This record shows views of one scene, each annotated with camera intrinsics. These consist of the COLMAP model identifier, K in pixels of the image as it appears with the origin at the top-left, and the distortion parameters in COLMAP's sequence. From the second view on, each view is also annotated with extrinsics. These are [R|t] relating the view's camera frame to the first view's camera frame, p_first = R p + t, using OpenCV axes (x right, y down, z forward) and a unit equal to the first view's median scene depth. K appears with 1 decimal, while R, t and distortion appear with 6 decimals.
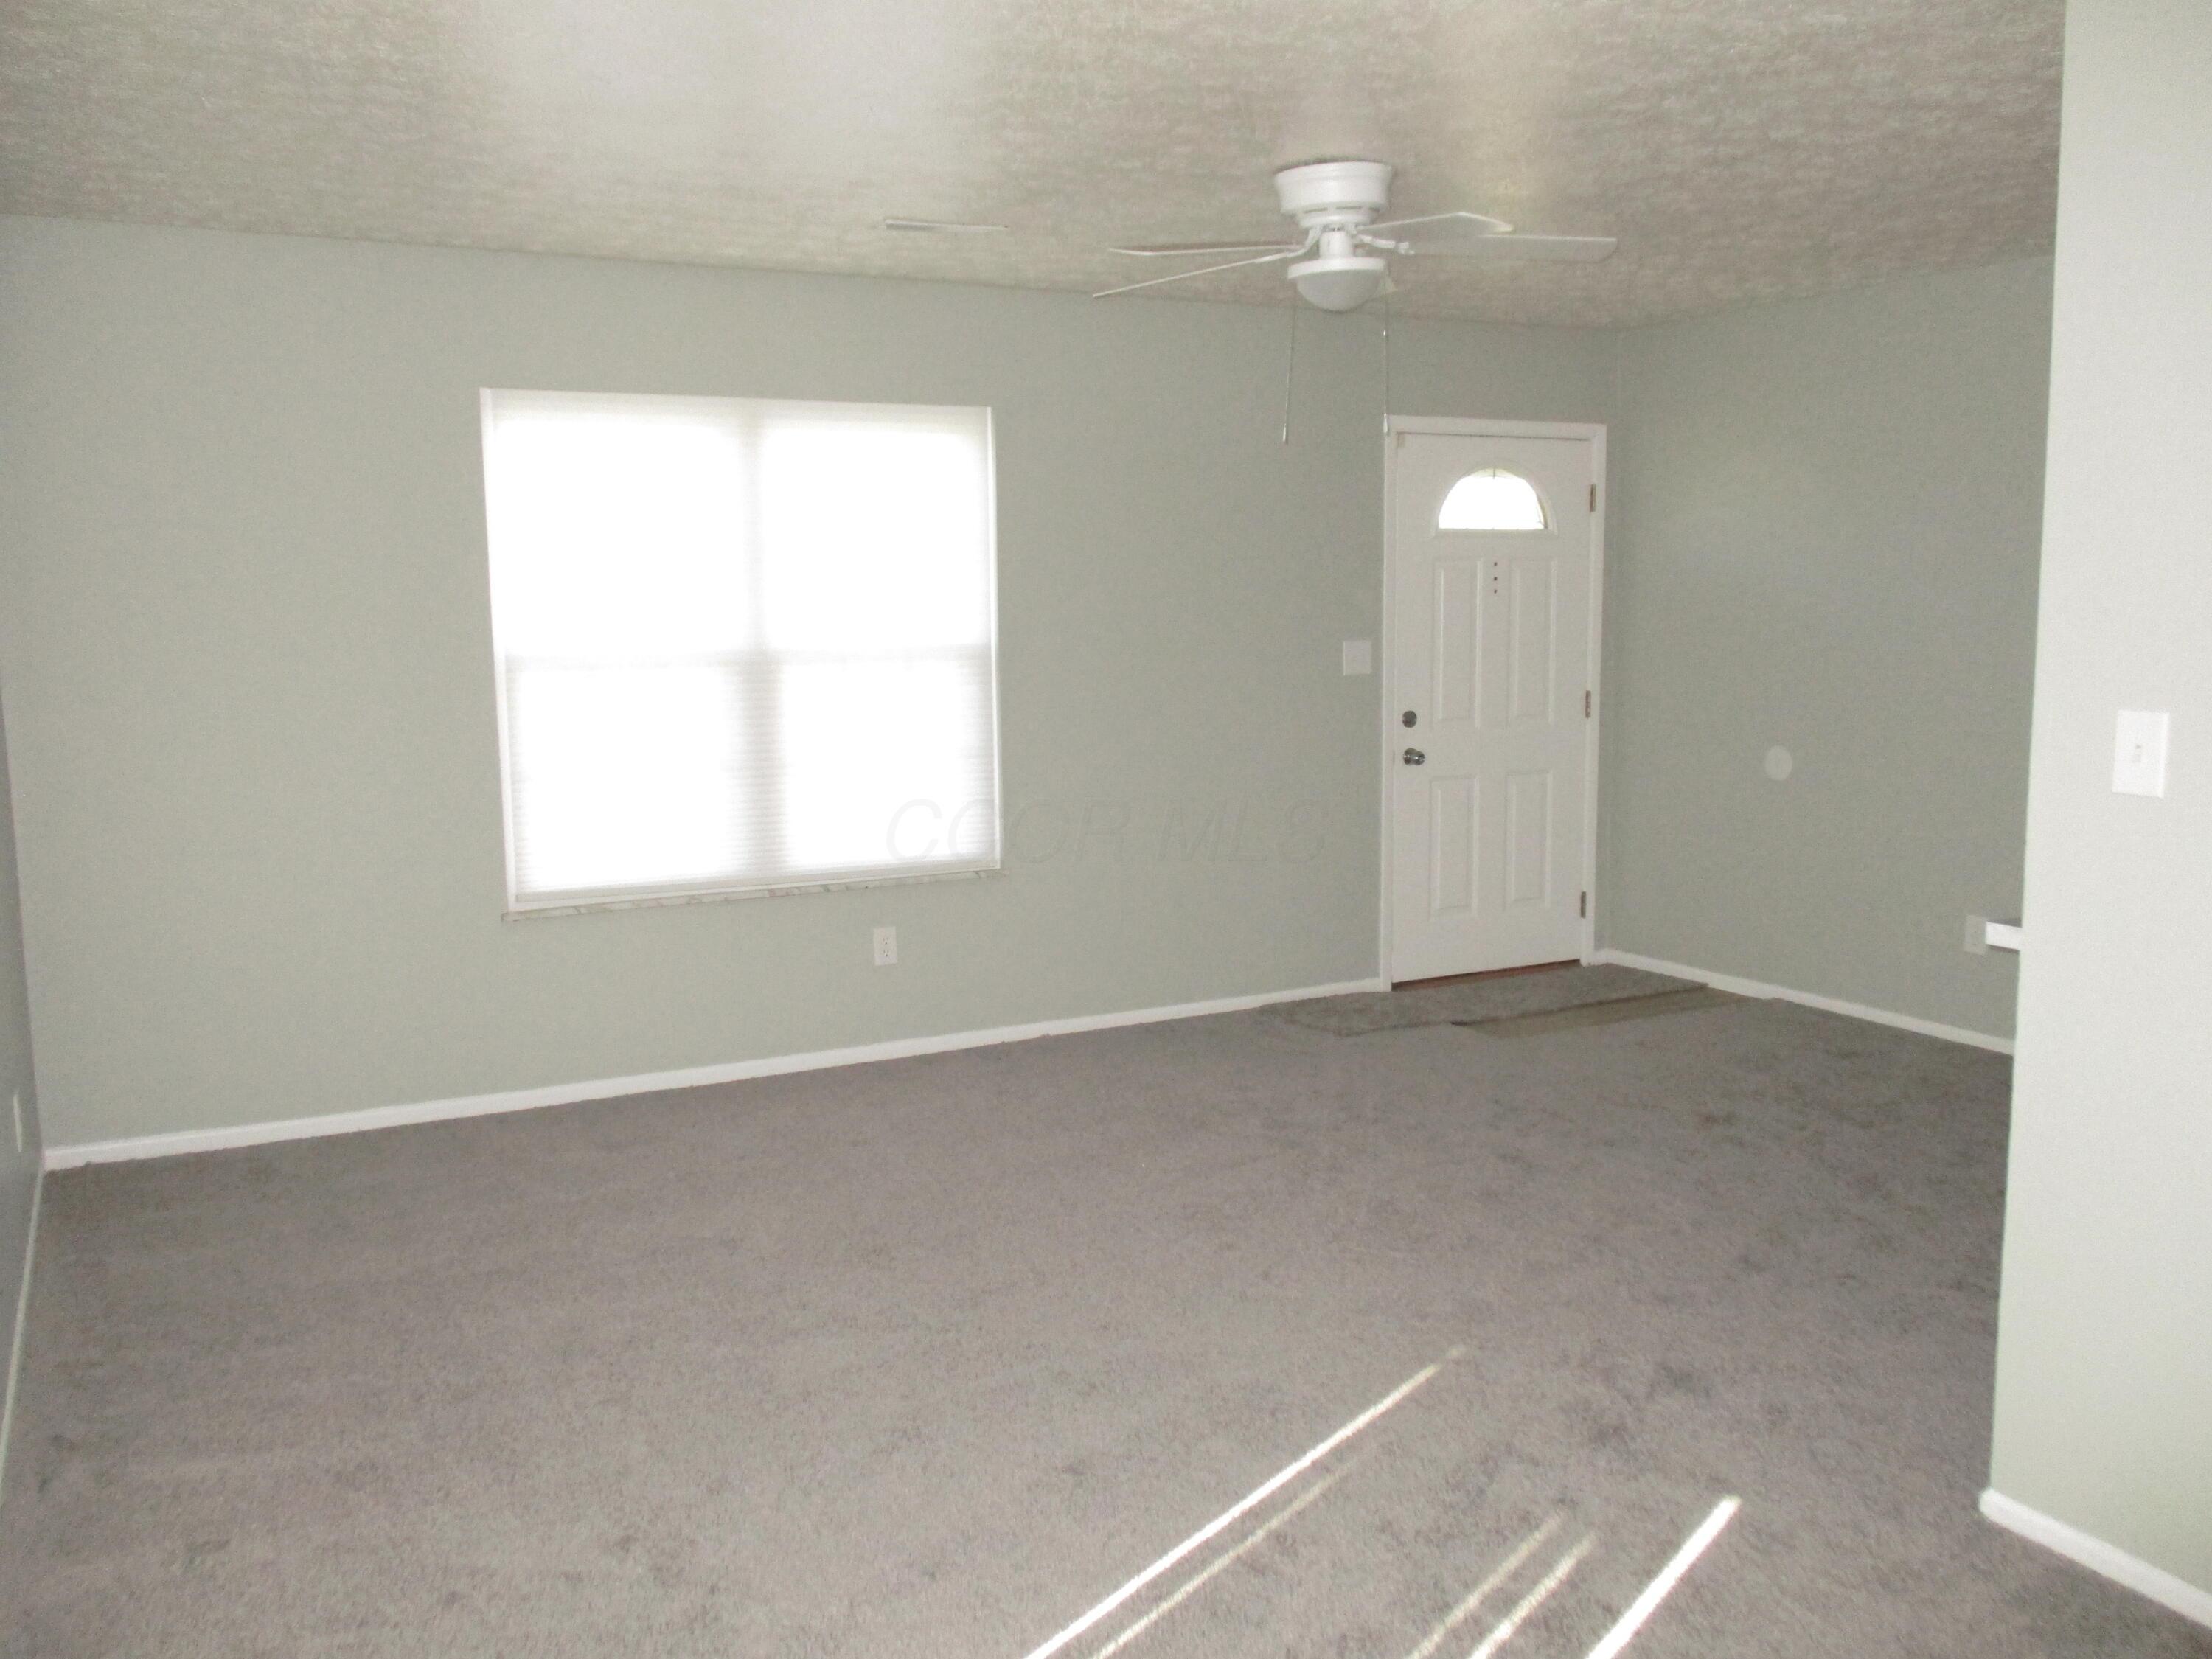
lens RADIAL K [[1860.3, 0, 1119.0], [0, 1860.3, 830.8], [0, 0, 1]] dist [-0.020259, 0.024009]
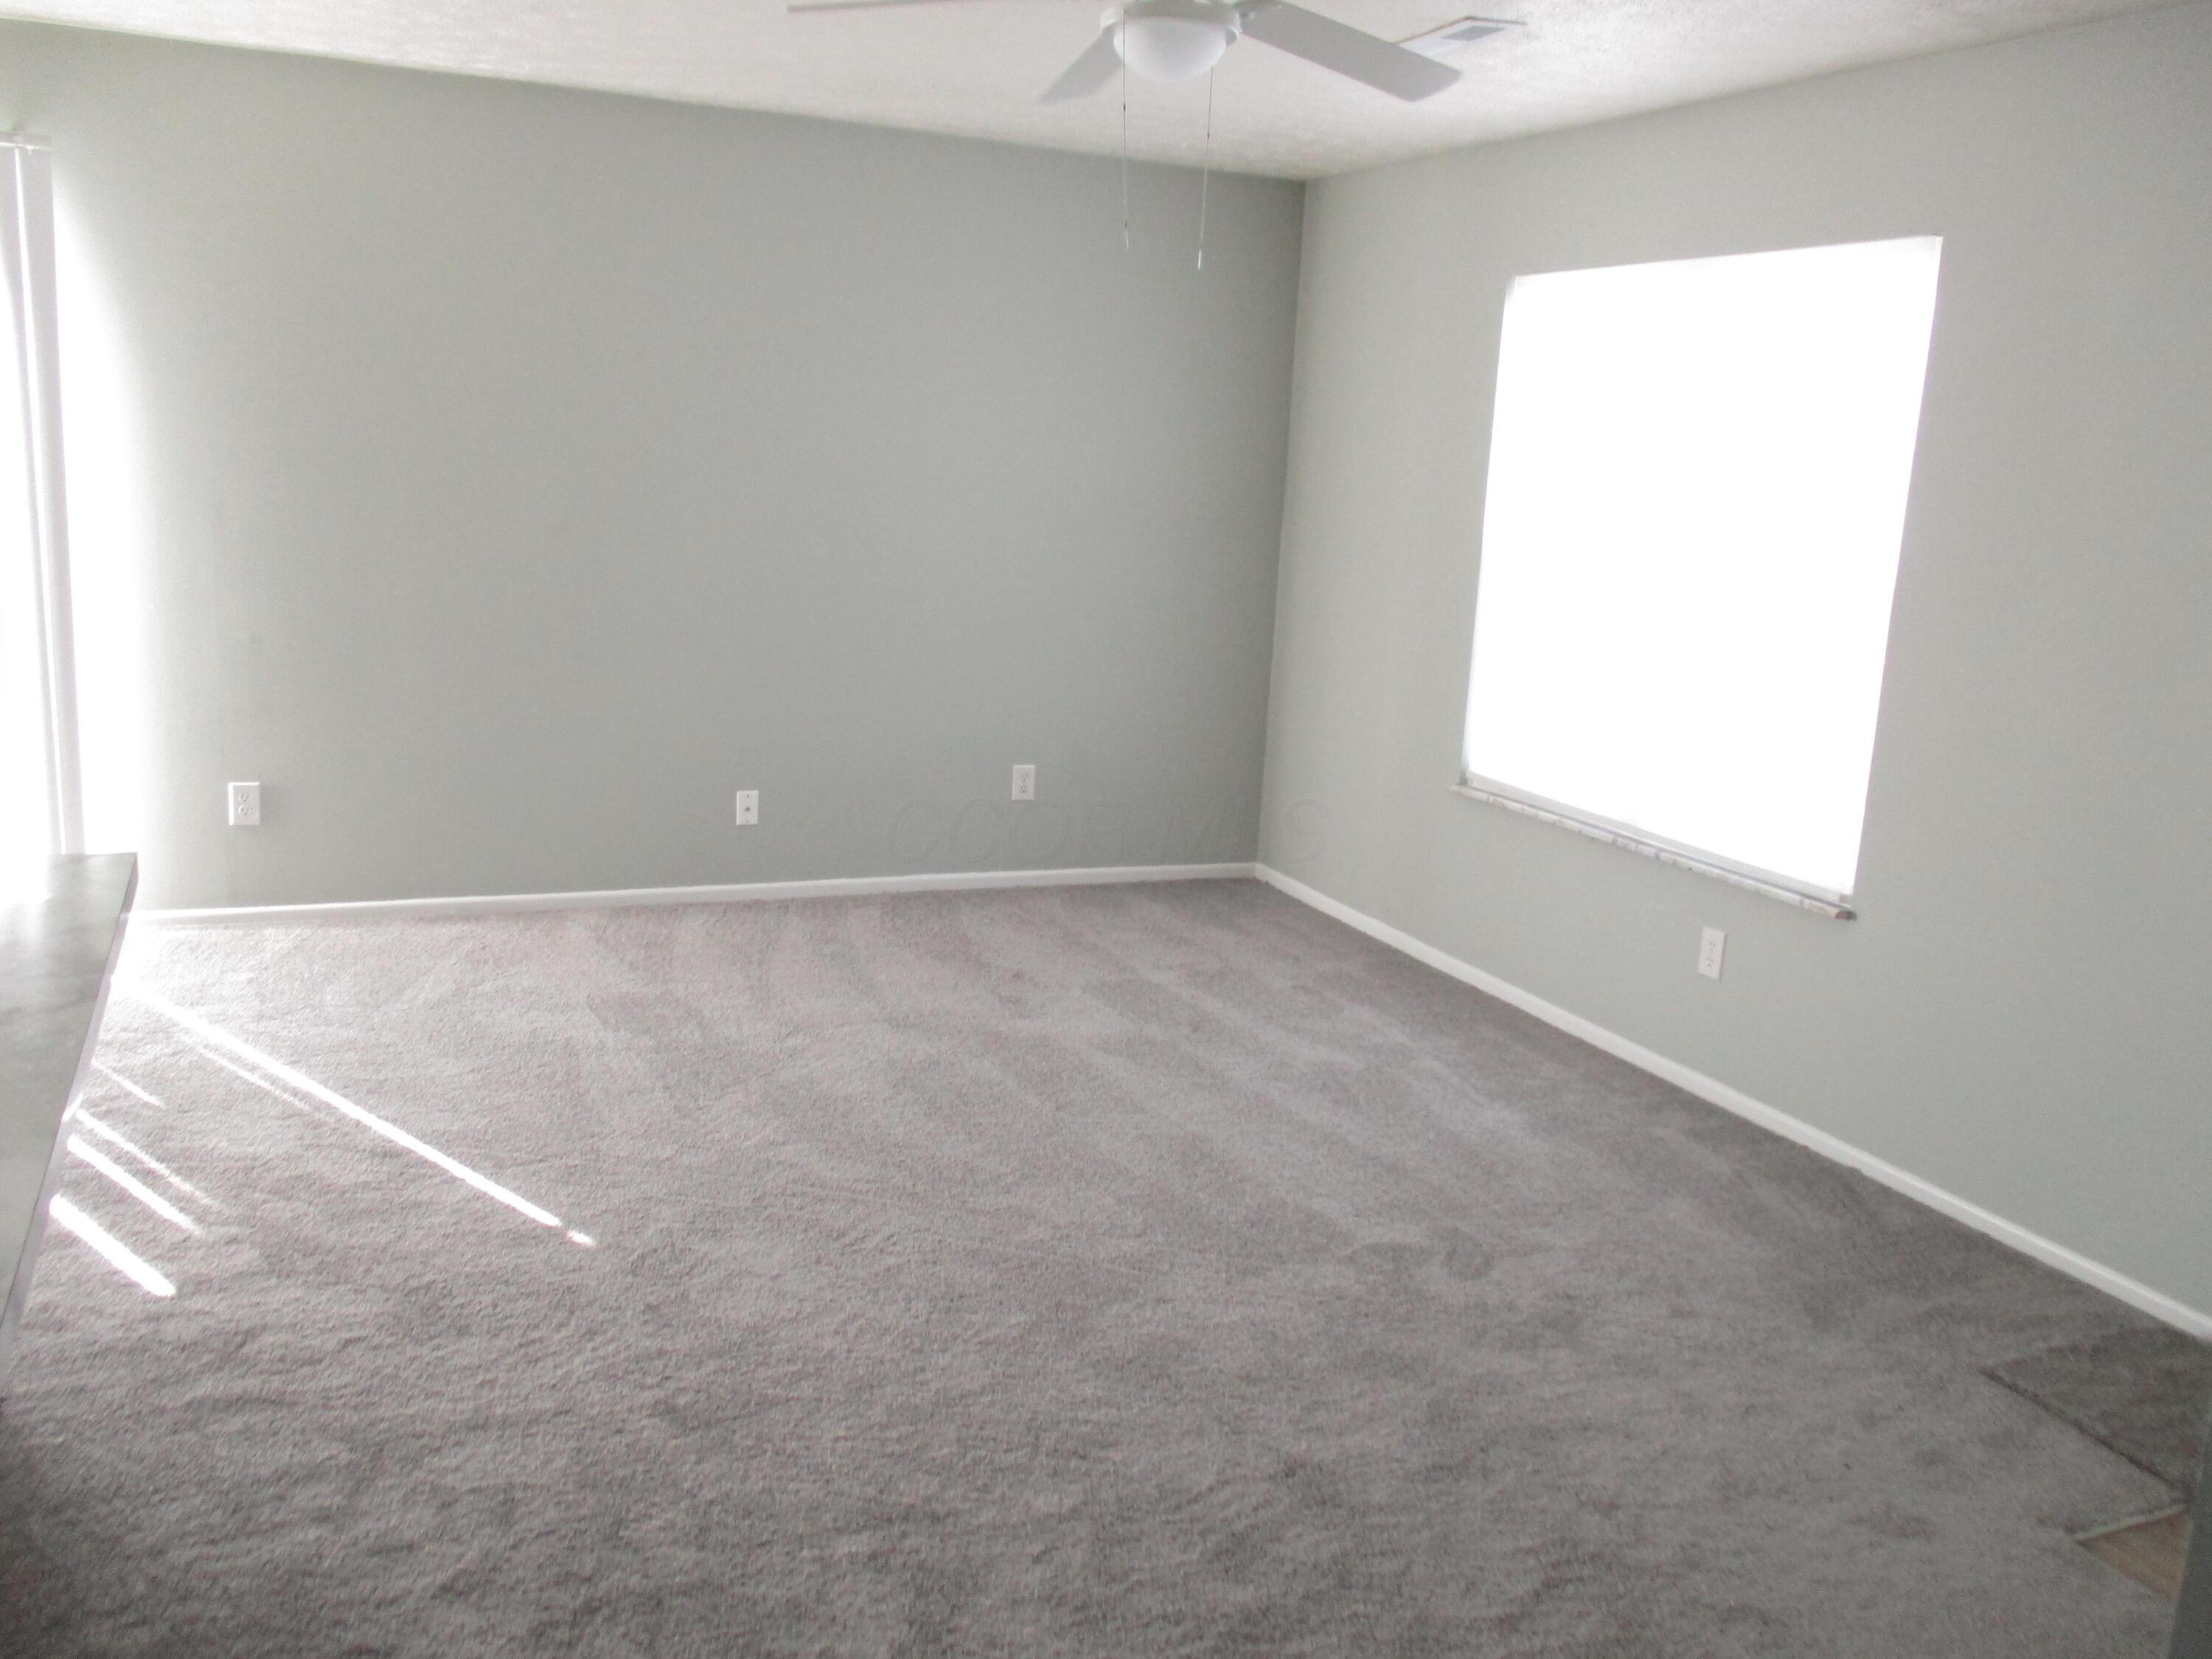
lens RADIAL K [[1860.3, 0, 1119.0], [0, 1860.3, 830.8], [0, 0, 1]] dist [-0.020259, 0.024009]
pose [[-0.069819, 0.209318, -0.975352, 0.911269], [-0.191474, 0.956746, 0.219032, -0.155940], [0.979011, 0.202047, -0.026720, 1.090978]]
